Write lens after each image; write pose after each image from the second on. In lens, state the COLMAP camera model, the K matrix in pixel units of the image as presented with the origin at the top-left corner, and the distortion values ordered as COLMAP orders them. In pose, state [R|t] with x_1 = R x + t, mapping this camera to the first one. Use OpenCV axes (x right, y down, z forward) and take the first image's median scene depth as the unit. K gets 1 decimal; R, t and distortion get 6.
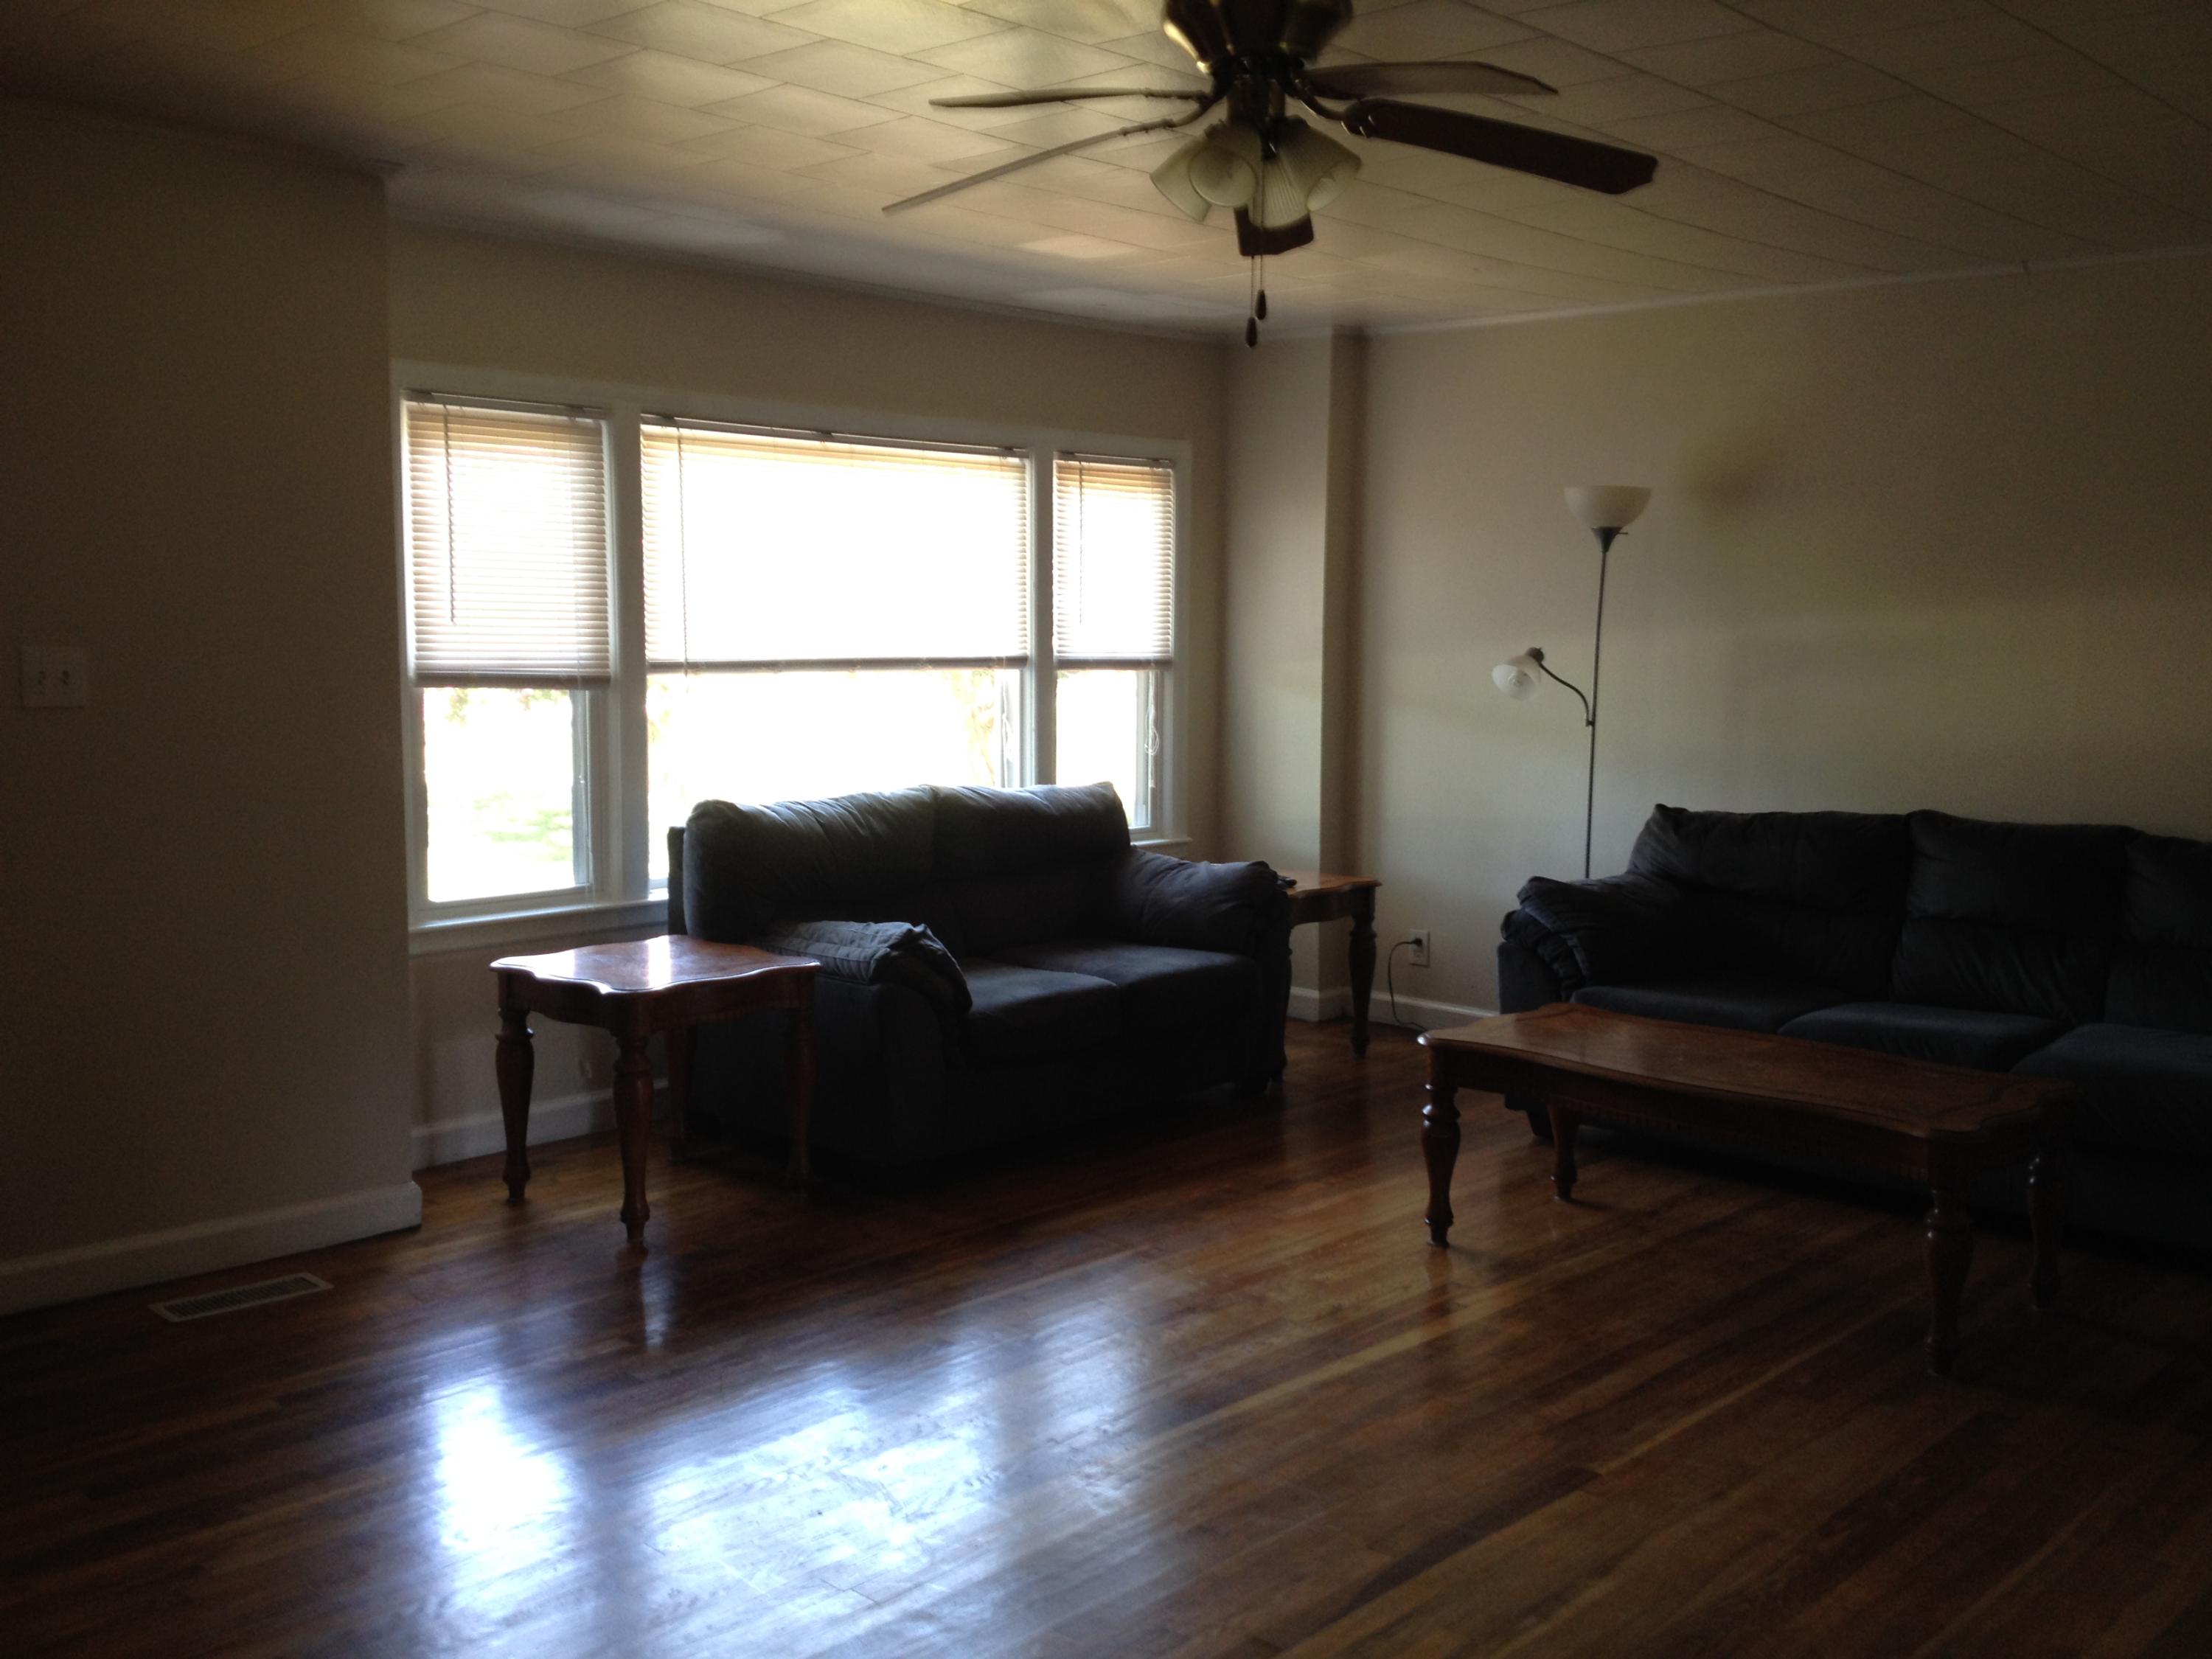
lens RADIAL K [[2031.9, 0, 1098.8], [0, 2031.9, 785.9], [0, 0, 1]] dist [0.189633, -0.408376]
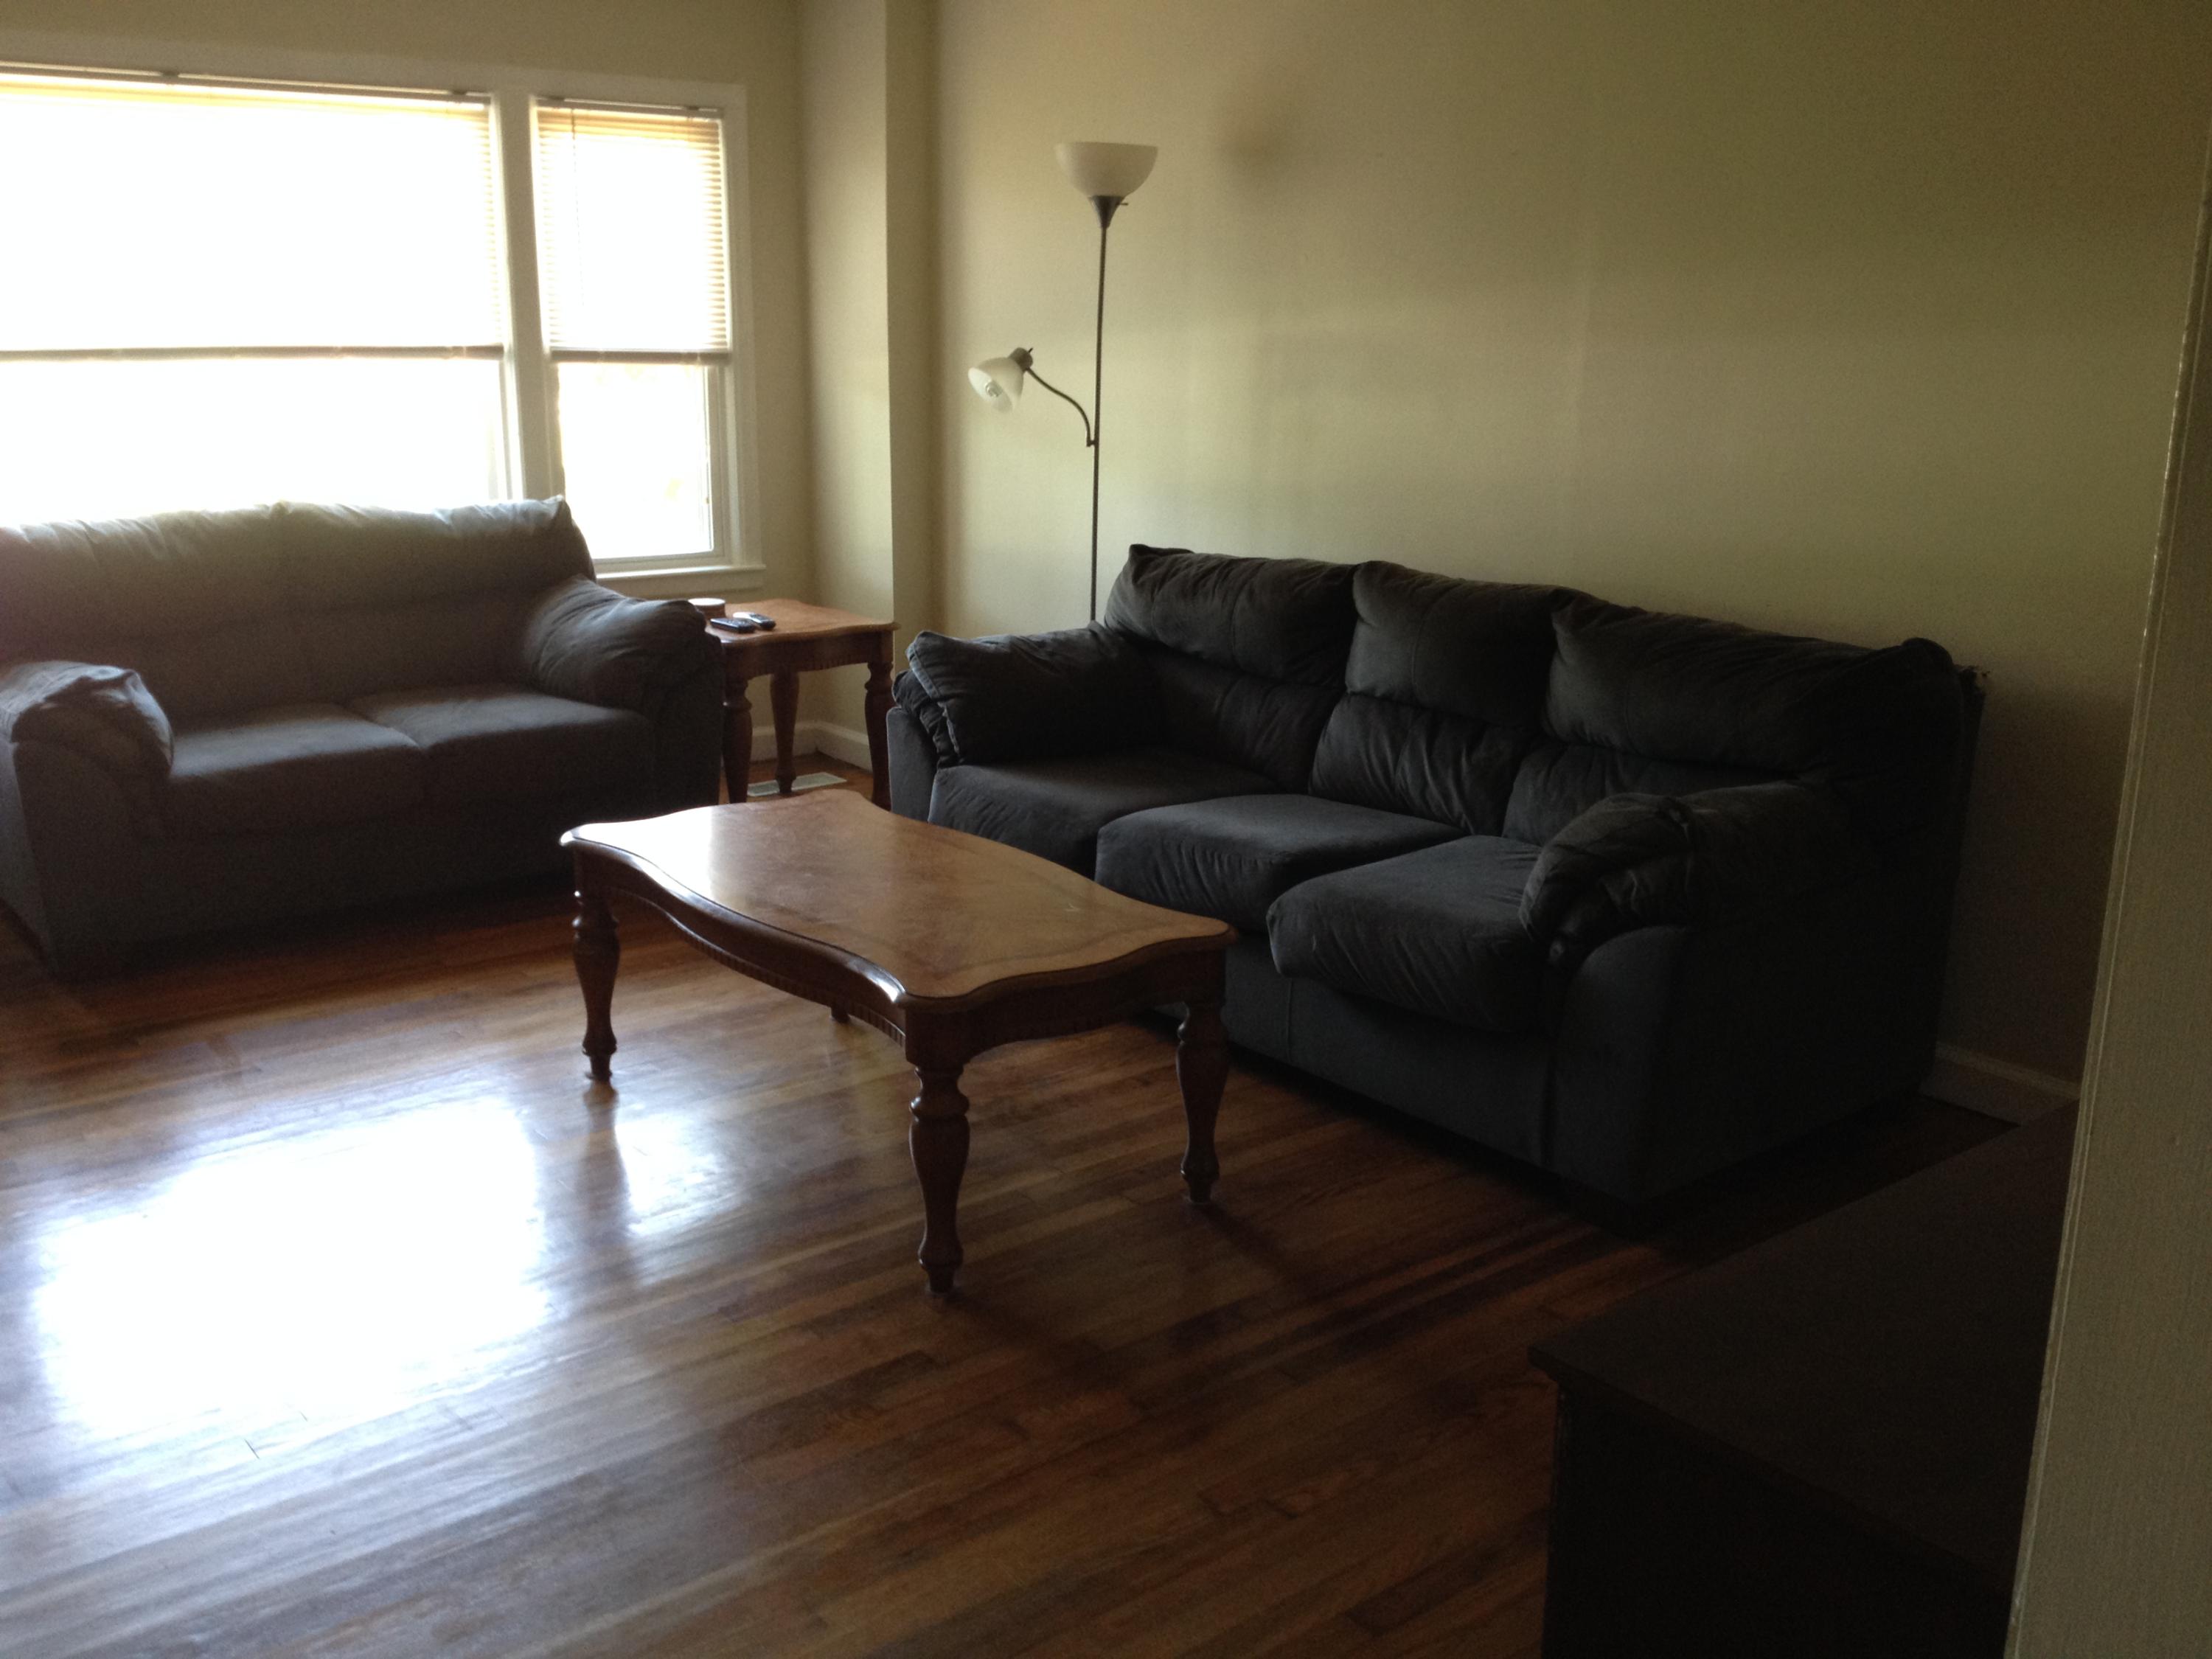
lens RADIAL K [[2031.9, 0, 1098.8], [0, 2031.9, 785.9], [0, 0, 1]] dist [0.189633, -0.408376]
pose [[0.991714, 0.036664, -0.123122, 0.349235], [-0.017884, 0.988477, 0.150309, -0.017513], [0.127215, -0.146862, 0.980942, 0.168080]]
